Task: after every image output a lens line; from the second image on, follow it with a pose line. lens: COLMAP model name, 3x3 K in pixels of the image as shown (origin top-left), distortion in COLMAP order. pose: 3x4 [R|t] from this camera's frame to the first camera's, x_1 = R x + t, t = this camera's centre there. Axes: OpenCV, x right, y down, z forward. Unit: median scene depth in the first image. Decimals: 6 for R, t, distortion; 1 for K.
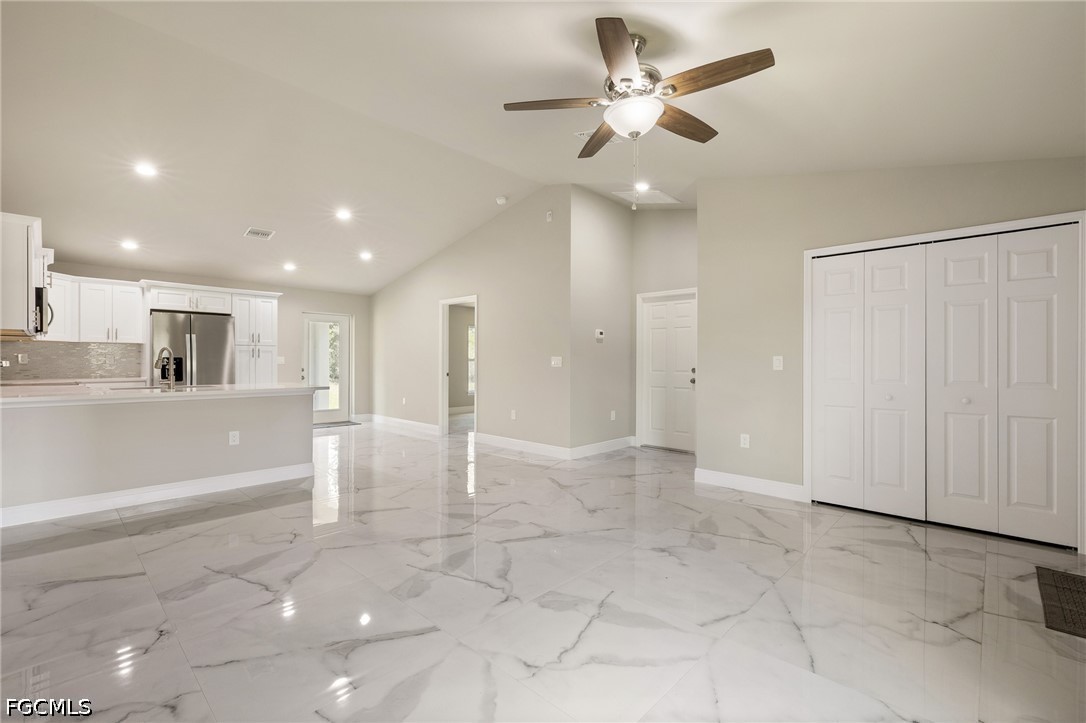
lens RADIAL K [[476.1, 0, 546.8], [0, 476.1, 364.1], [0, 0, 1]] dist [0.001786, 0.000472]
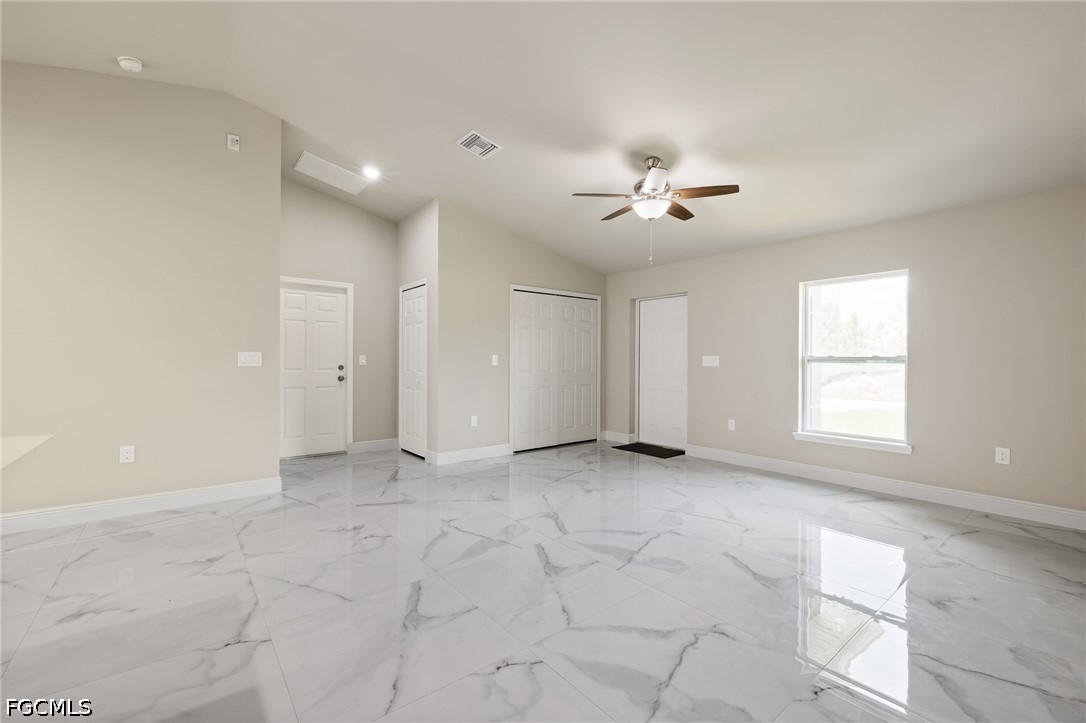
lens RADIAL K [[459.0, 0, 548.9], [0, 459.0, 357.6], [0, 0, 1]] dist [0.001325, 0.000255]
pose [[0.127564, 0.001454, 0.991829, -0.913990], [0.001912, 0.999997, -0.001712, -0.008111], [-0.991829, 0.002114, 0.127561, 0.749986]]
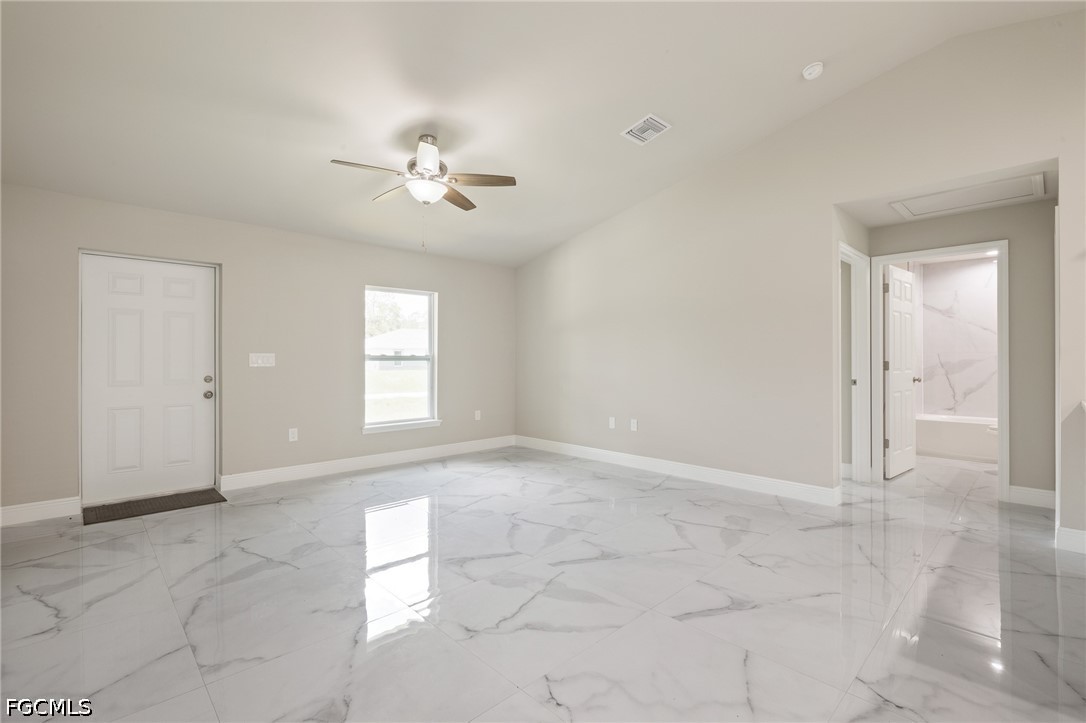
lens RADIAL K [[484.0, 0, 543.0], [0, 484.0, 361.5], [0, 0, 1]] dist [-0.003605, -0.000394]
pose [[-0.998734, -0.002477, 0.050241, -0.162510], [-0.001933, 0.999939, 0.010882, -0.010337], [-0.050264, 0.010771, -0.998678, 1.607036]]
